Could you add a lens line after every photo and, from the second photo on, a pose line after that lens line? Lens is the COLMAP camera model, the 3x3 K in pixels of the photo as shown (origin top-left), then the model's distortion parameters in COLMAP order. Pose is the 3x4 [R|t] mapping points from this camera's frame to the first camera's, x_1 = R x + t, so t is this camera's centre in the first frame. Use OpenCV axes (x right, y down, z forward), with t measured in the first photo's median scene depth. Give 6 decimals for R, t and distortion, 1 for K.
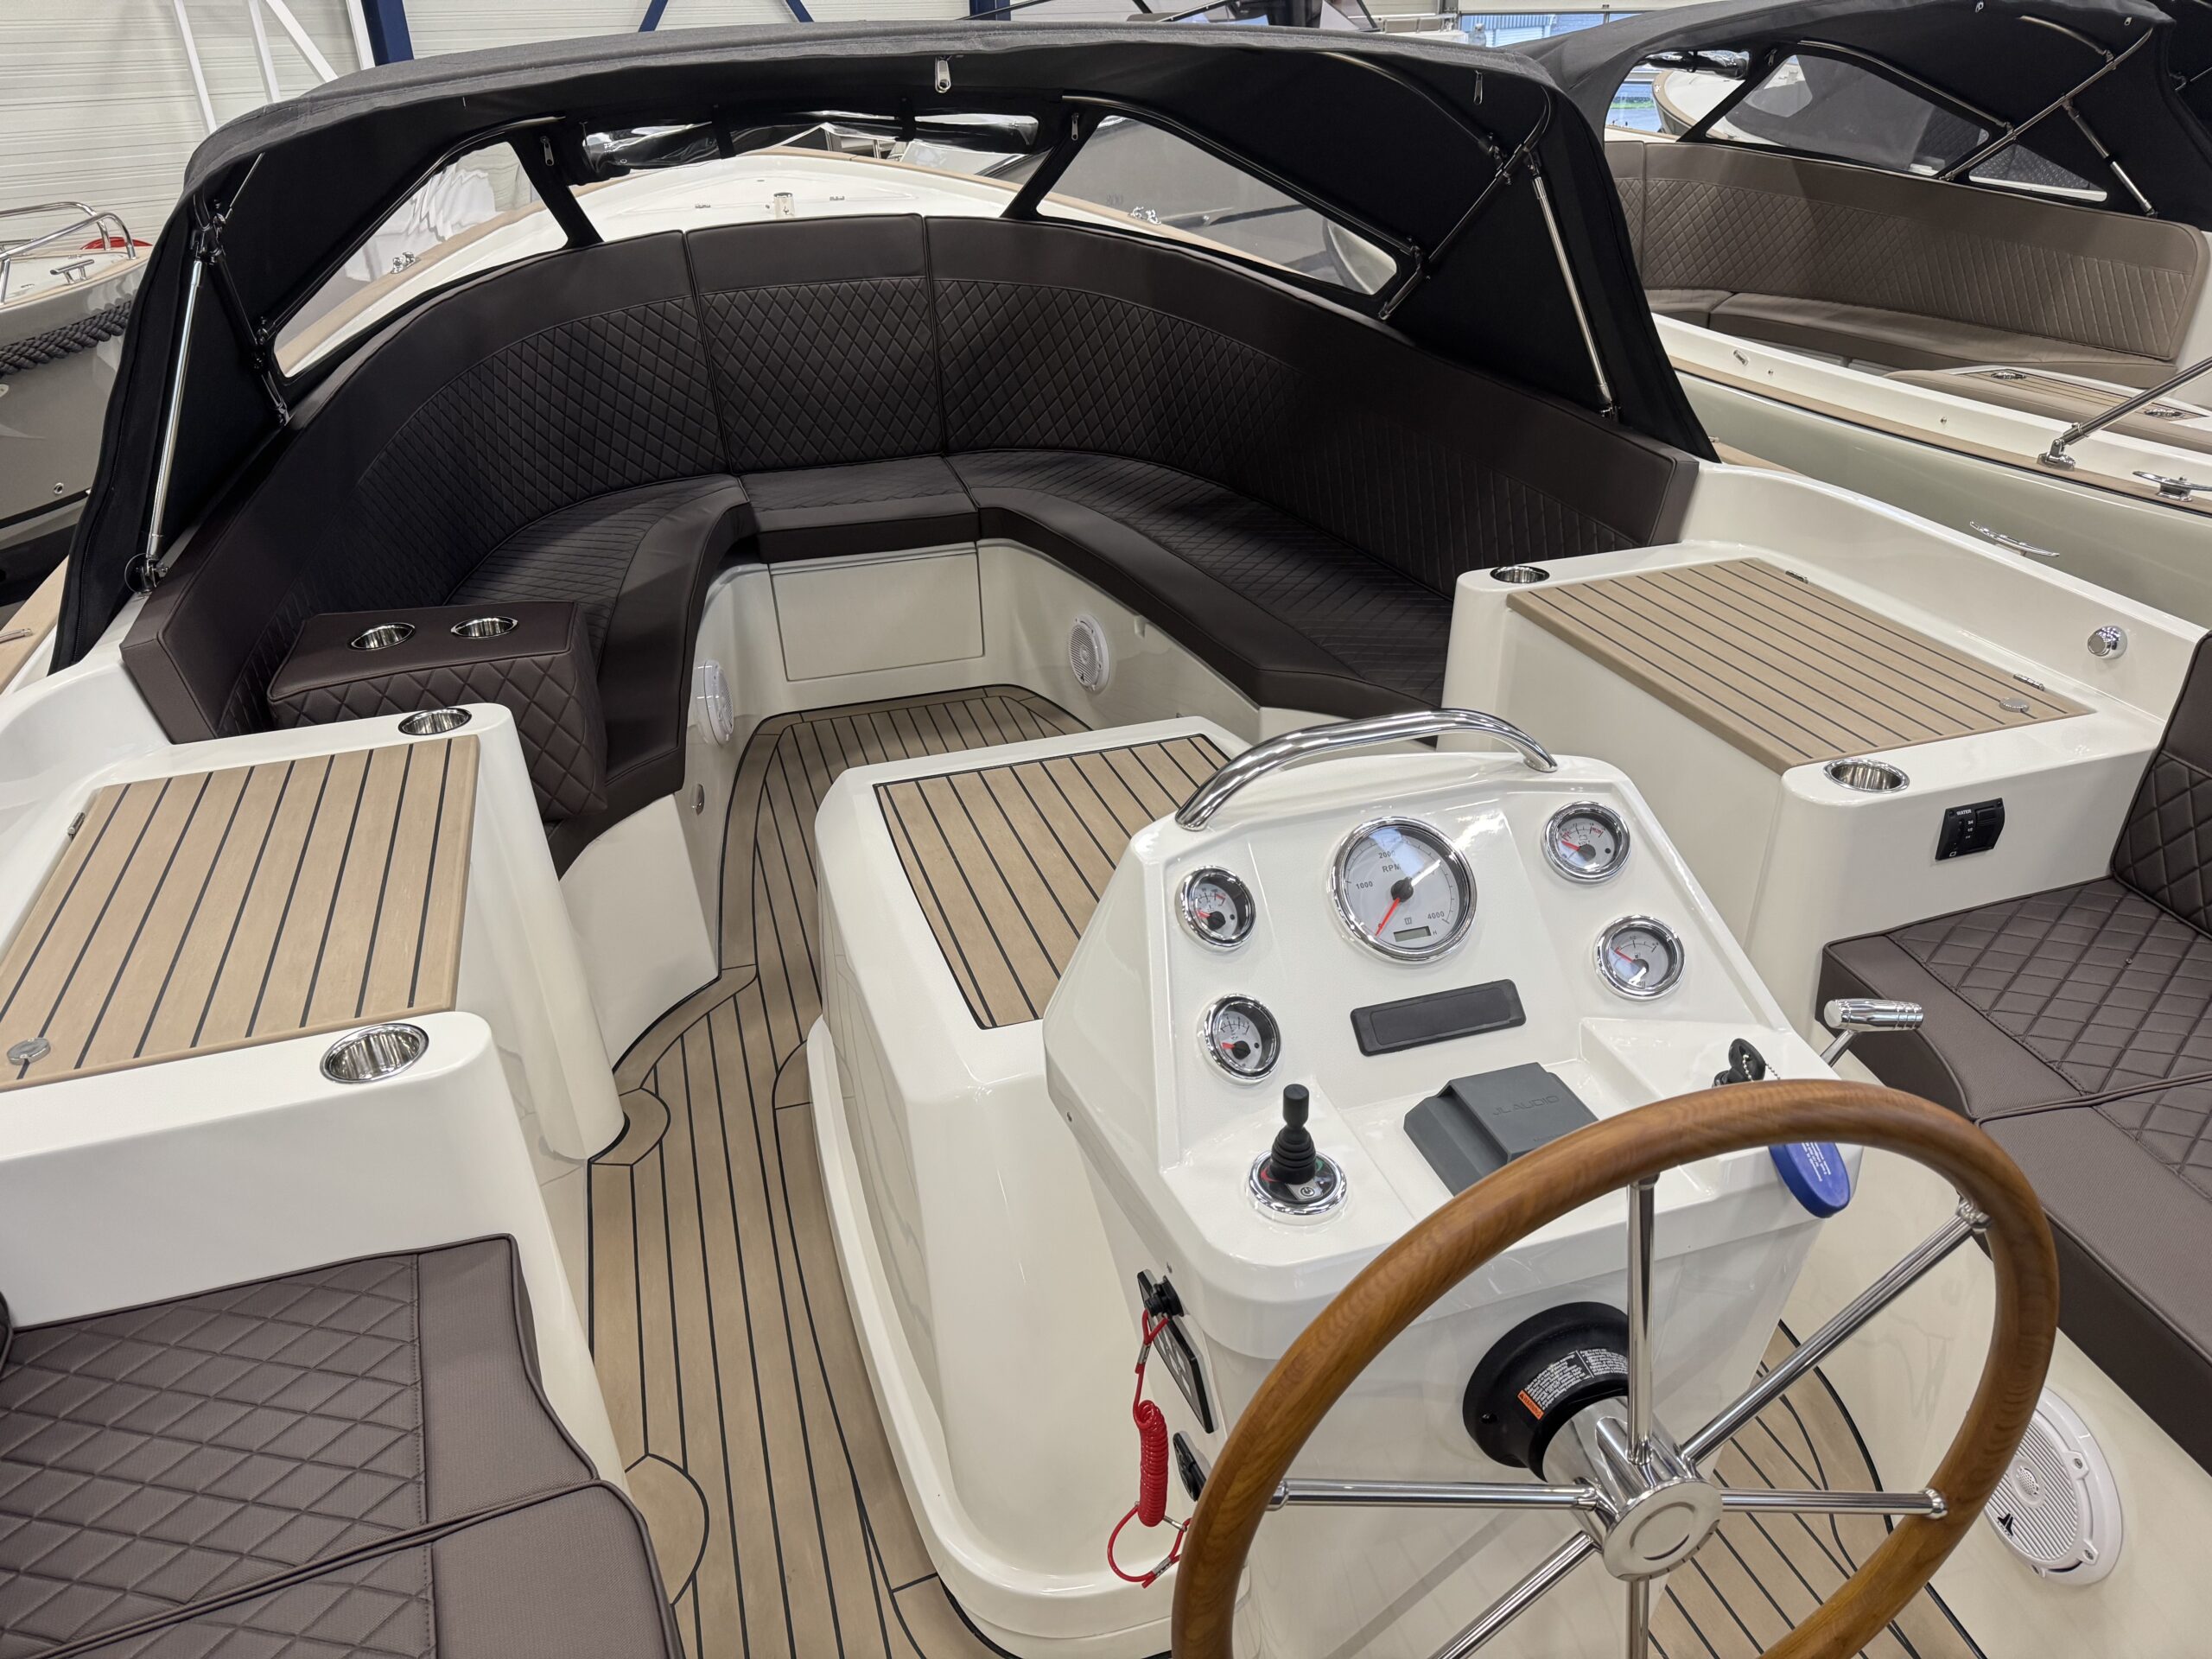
lens RADIAL K [[1564.4, 0, 1106.0], [0, 1564.4, 829.5], [0, 0, 1]] dist [0.050016, -0.075266]
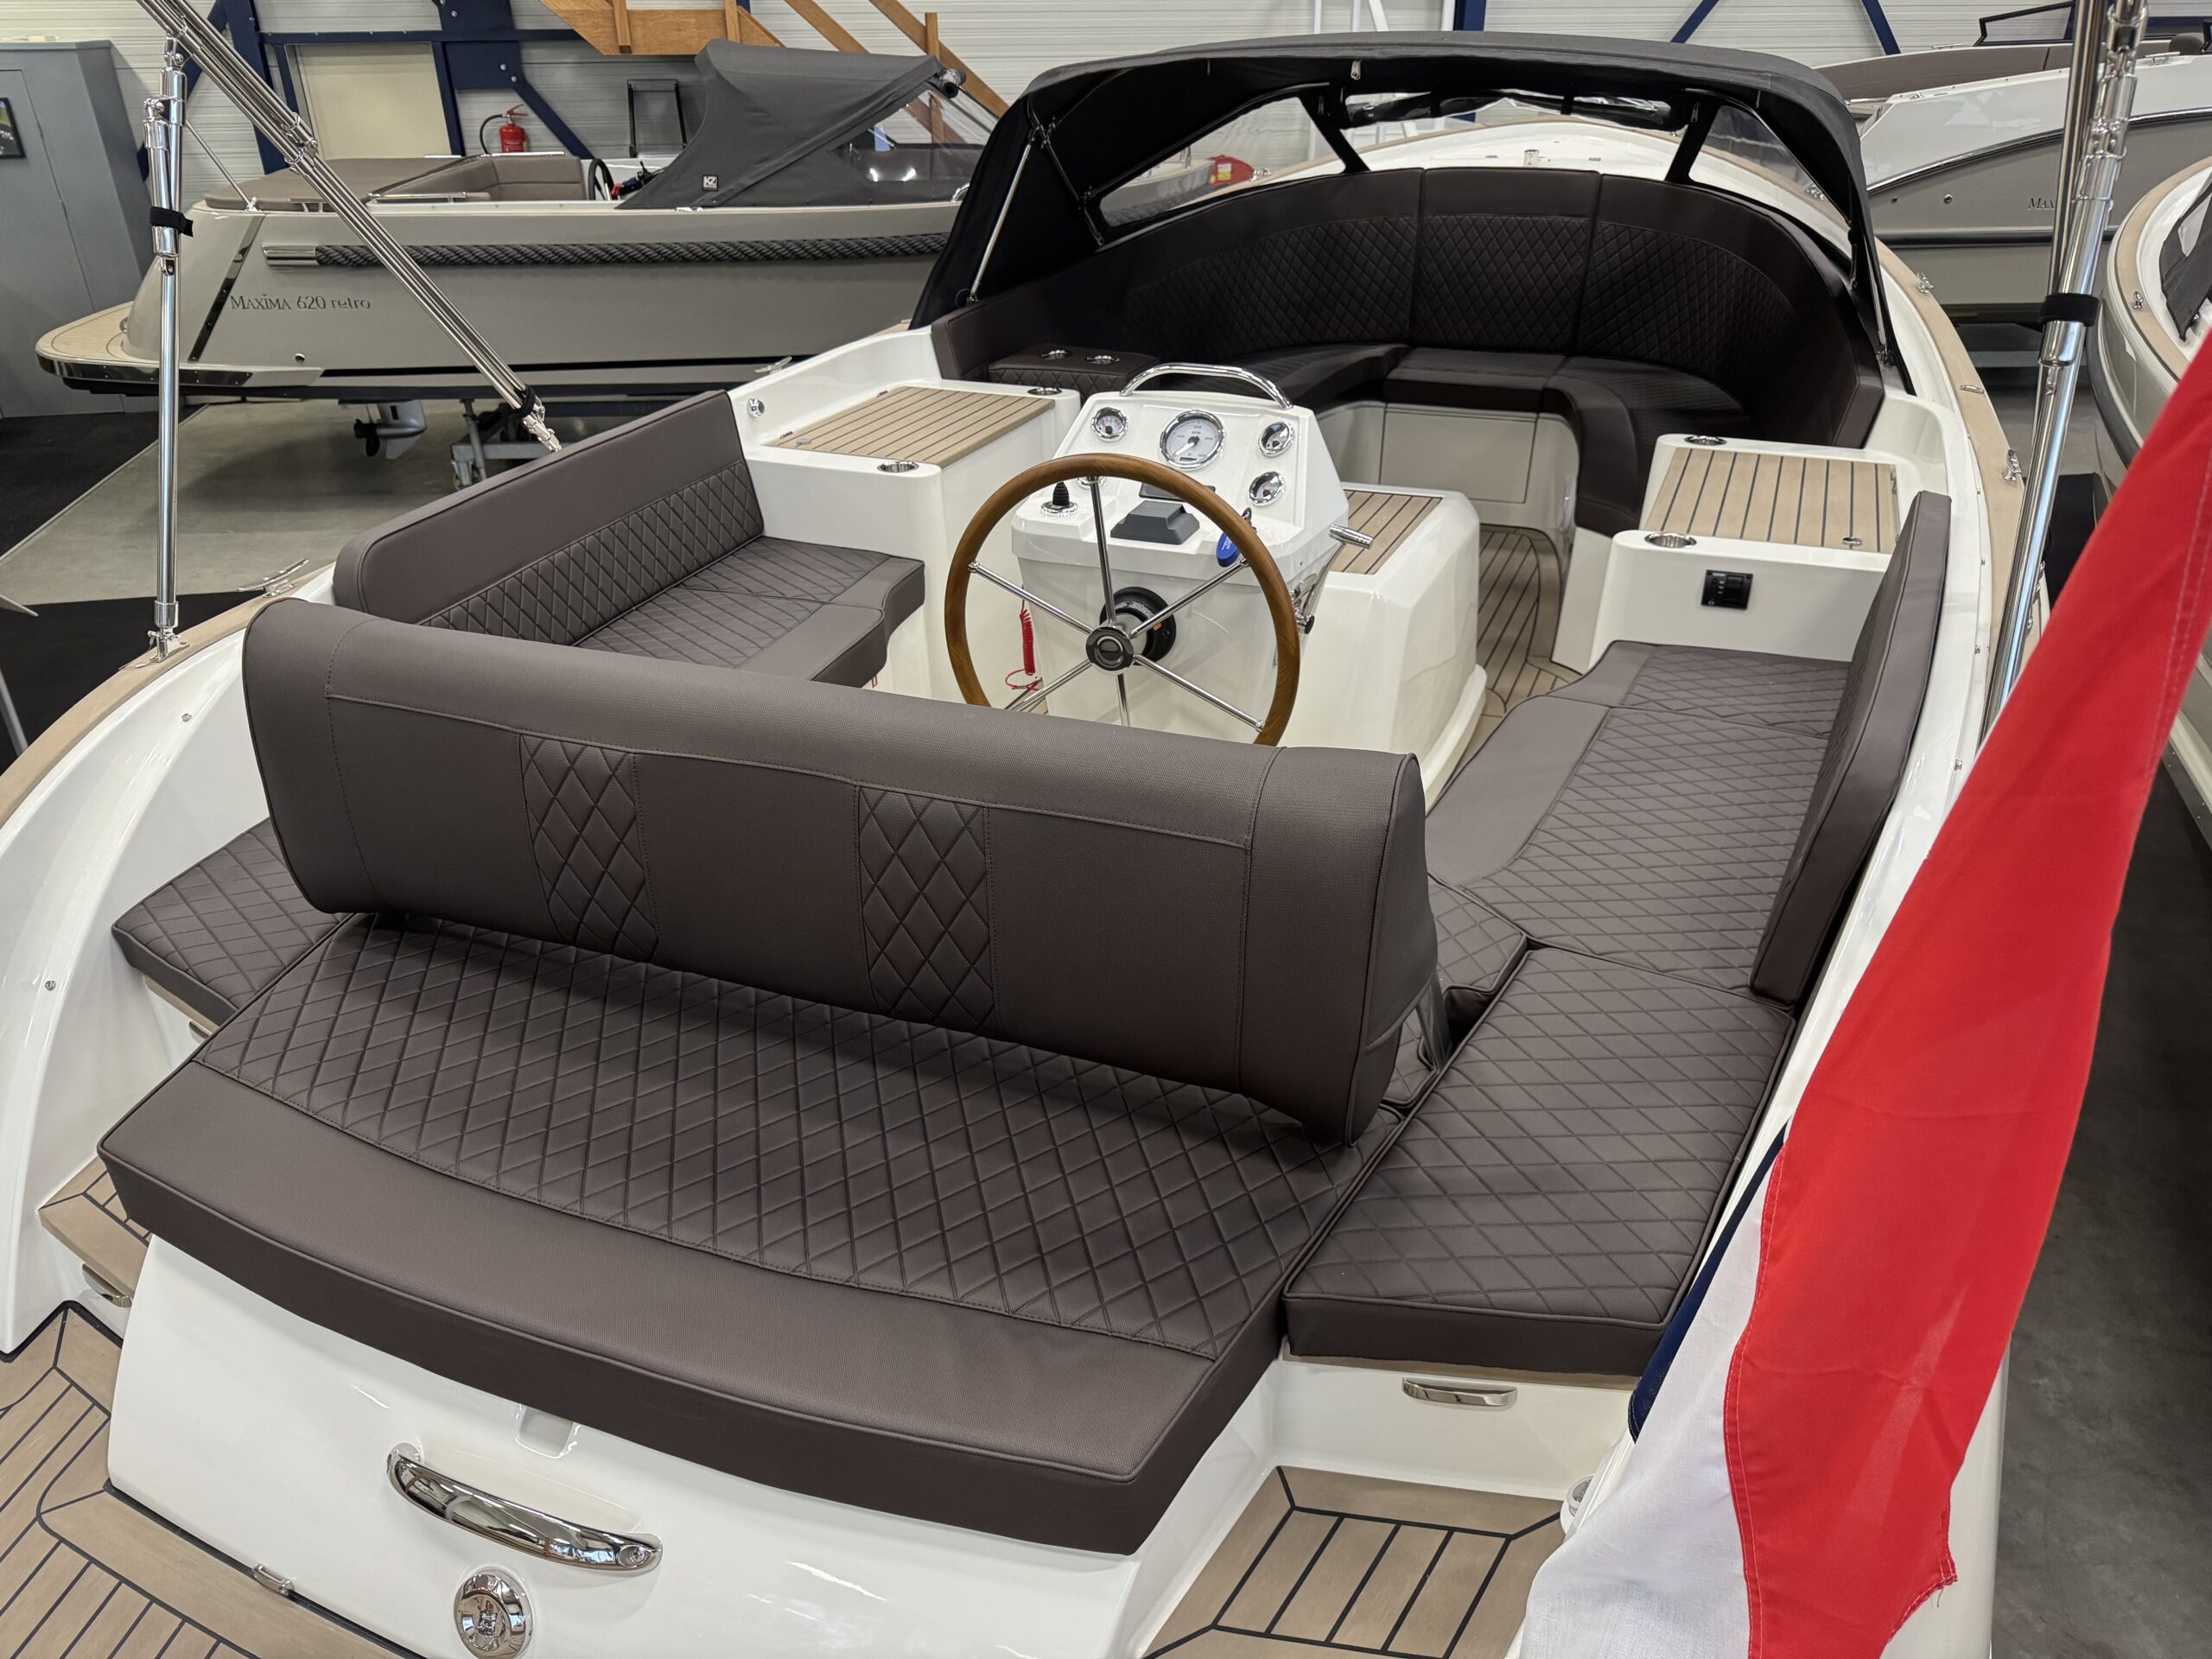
lens RADIAL K [[1572.3, 0, 1106.0], [0, 1572.3, 829.5], [0, 0, 1]] dist [0.015924, -0.026189]
pose [[0.775387, 0.313585, -0.548123, 0.503659], [-0.304055, 0.946145, 0.111174, 0.119313], [0.553467, 0.080456, 0.828976, -0.304058]]
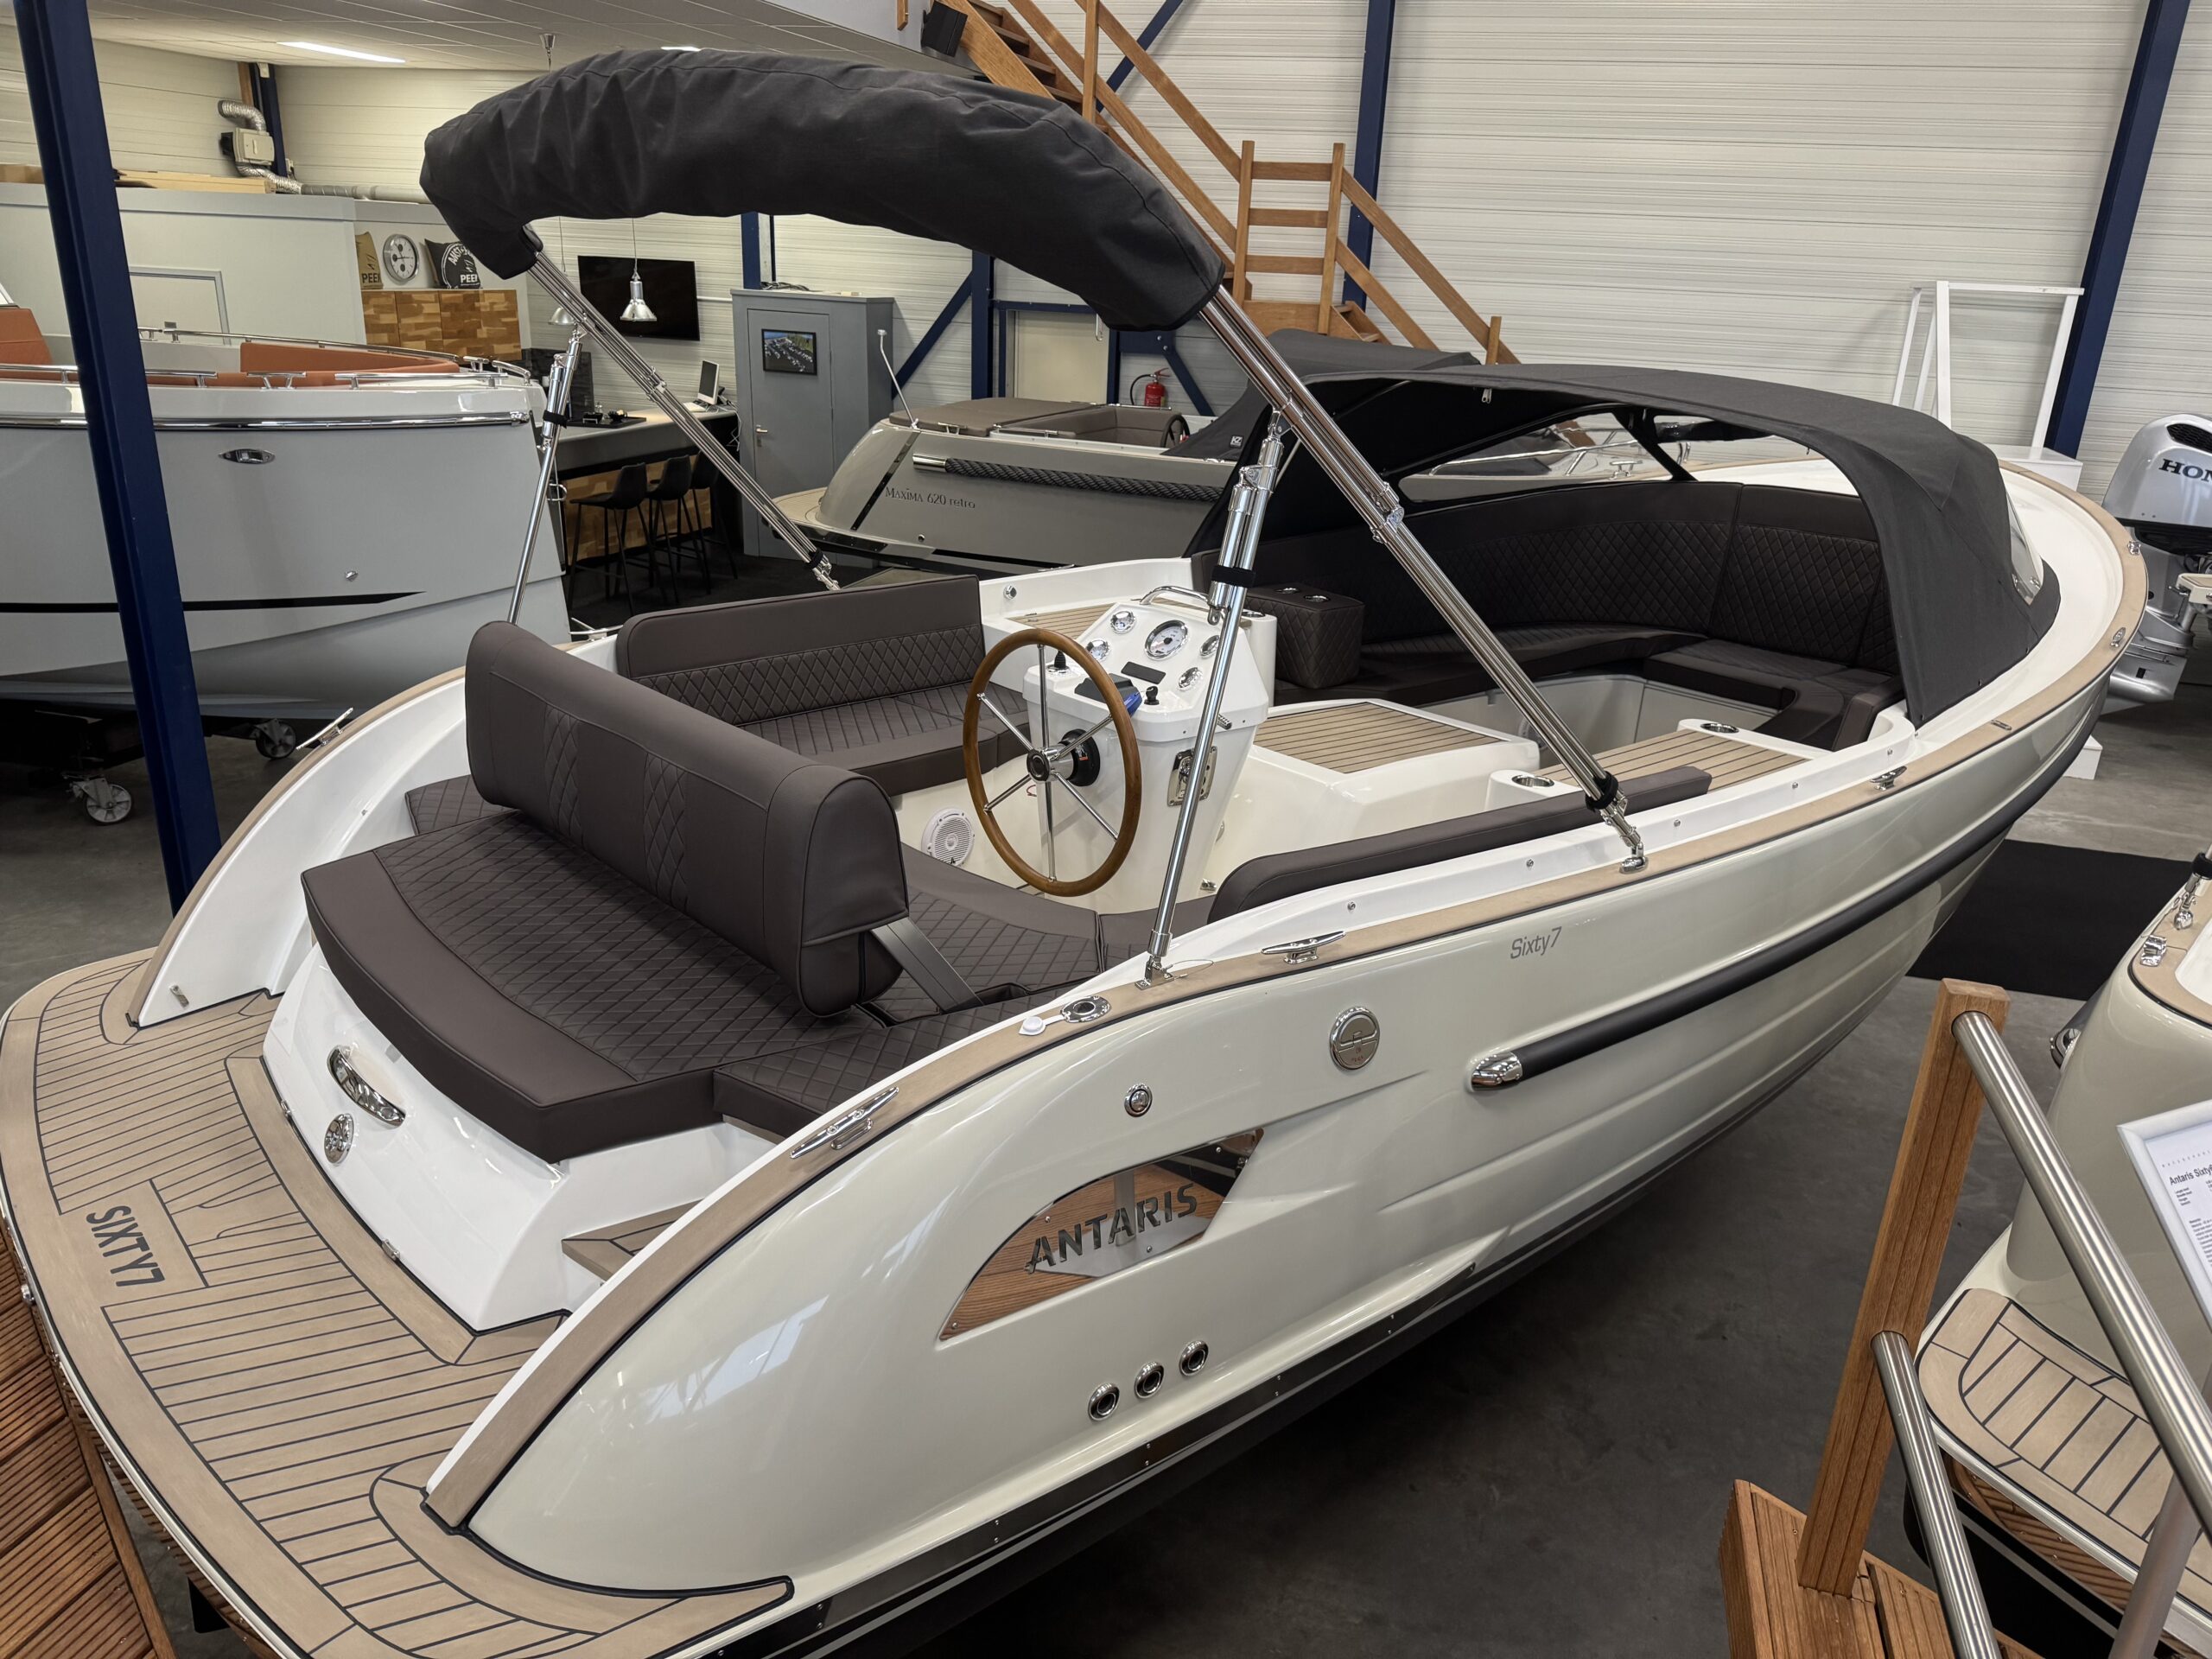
lens RADIAL K [[1538.8, 0, 1093.2], [0, 1538.8, 834.3], [0, 0, 1]] dist [0.080460, -0.108839]
pose [[0.404094, 0.355082, -0.842986, 0.945135], [-0.469376, 0.871491, 0.142089, 0.003039], [0.785108, 0.338260, 0.518831, -0.191794]]
